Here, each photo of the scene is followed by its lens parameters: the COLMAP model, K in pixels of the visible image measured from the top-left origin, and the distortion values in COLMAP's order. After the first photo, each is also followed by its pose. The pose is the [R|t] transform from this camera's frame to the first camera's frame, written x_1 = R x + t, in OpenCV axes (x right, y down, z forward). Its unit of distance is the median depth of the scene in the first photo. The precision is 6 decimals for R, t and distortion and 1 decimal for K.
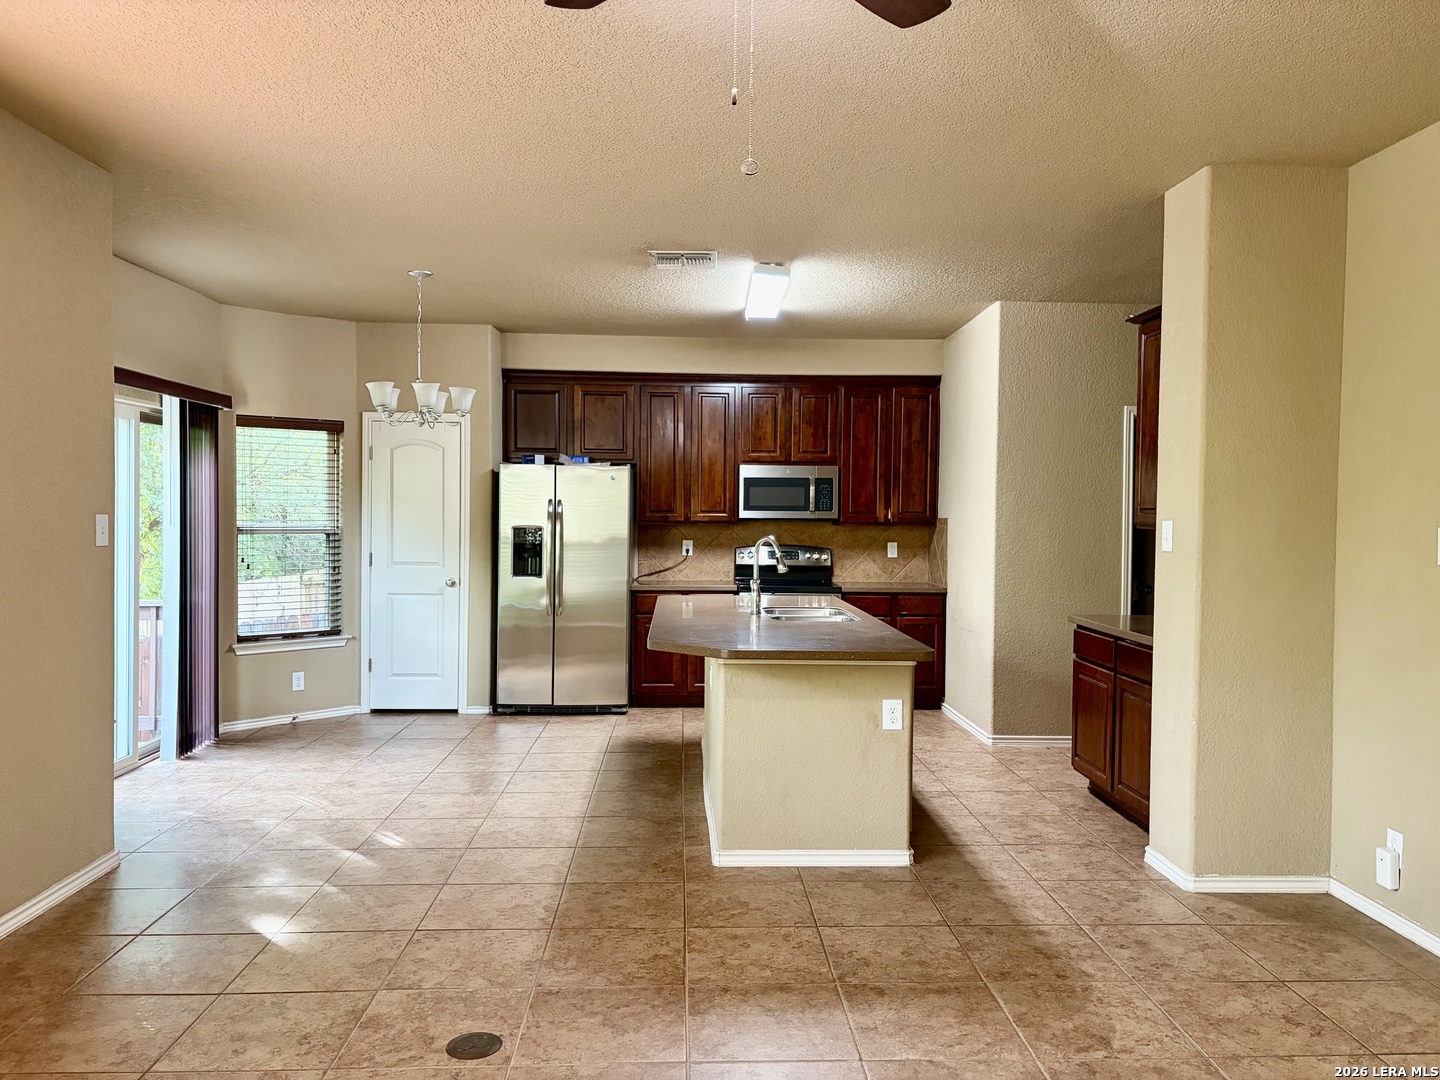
lens RADIAL K [[1093.7, 0, 728.3], [0, 1093.7, 540.2], [0, 0, 1]] dist [0.052669, -0.055162]
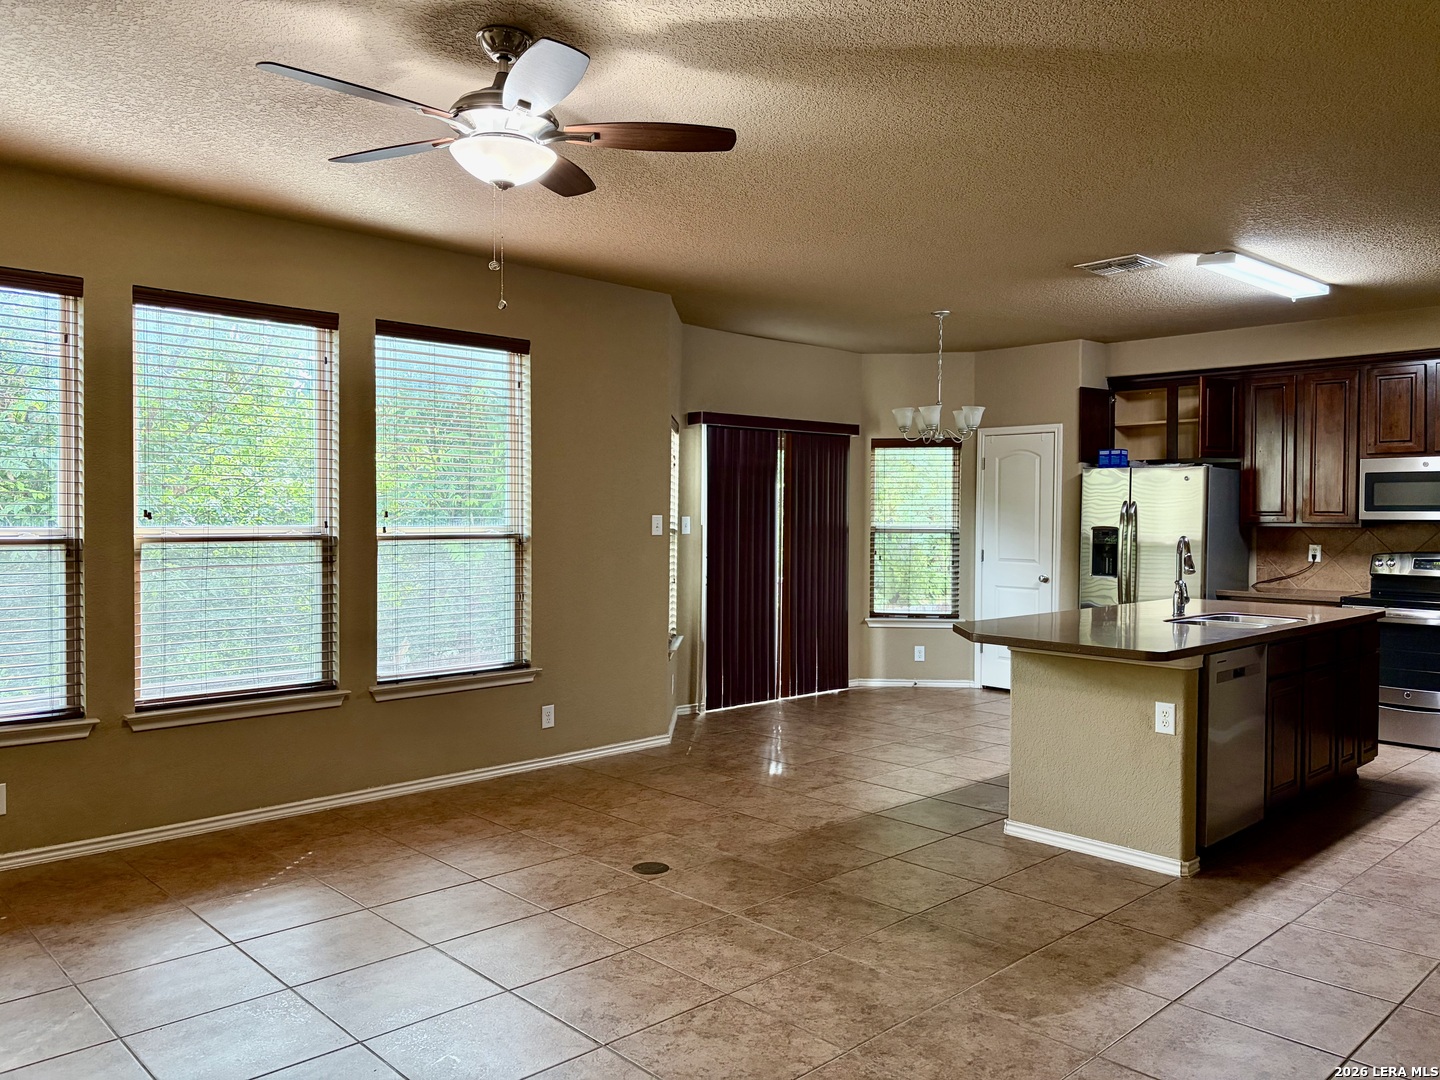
lens RADIAL K [[1093.7, 0, 721.1], [0, 1093.7, 534.7], [0, 0, 1]] dist [0.052669, -0.055162]
pose [[0.659095, 0.010496, -0.751986, 0.488775], [-0.018936, 0.999817, -0.002641, 0.005184], [0.751821, 0.015980, 0.659174, 0.044654]]
